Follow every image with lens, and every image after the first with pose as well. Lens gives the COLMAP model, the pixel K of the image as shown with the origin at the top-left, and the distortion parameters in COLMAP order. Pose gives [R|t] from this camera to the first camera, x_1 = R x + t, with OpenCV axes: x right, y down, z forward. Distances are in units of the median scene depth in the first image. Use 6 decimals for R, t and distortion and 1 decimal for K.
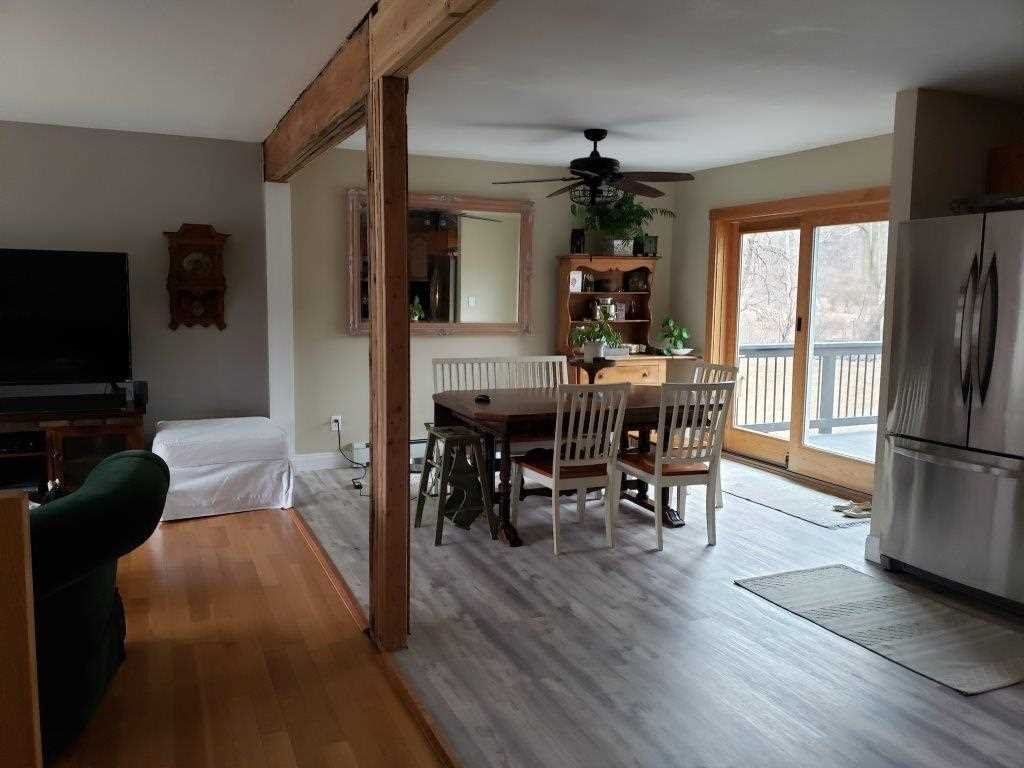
lens RADIAL K [[788.8, 0, 512.0], [0, 788.8, 384.0], [0, 0, 1]] dist [0.099044, -0.199032]
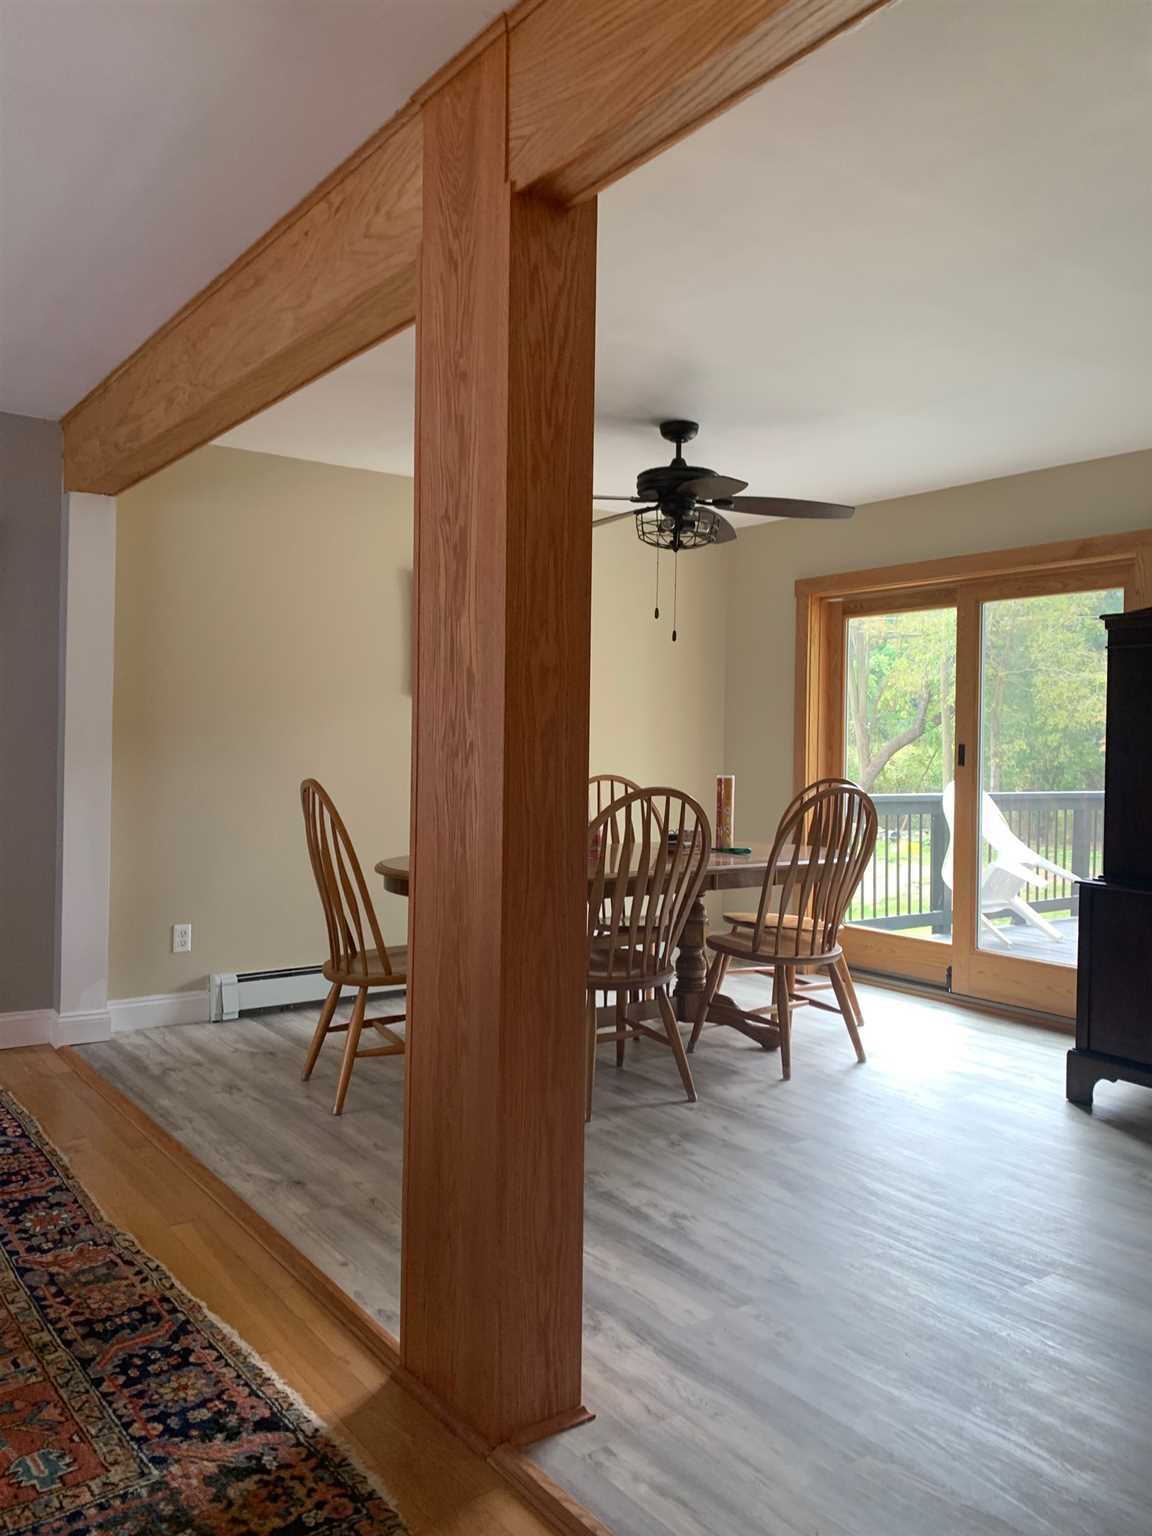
lens RADIAL K [[1183.1, 0, 576.0], [0, 1183.1, 768.0], [0, 0, 1]] dist [0.099044, -0.199032]
pose [[0.981018, -0.004530, 0.193862, -0.132359], [0.022325, 0.995718, -0.089708, 0.013395], [-0.192625, 0.092333, 0.976919, 0.155838]]
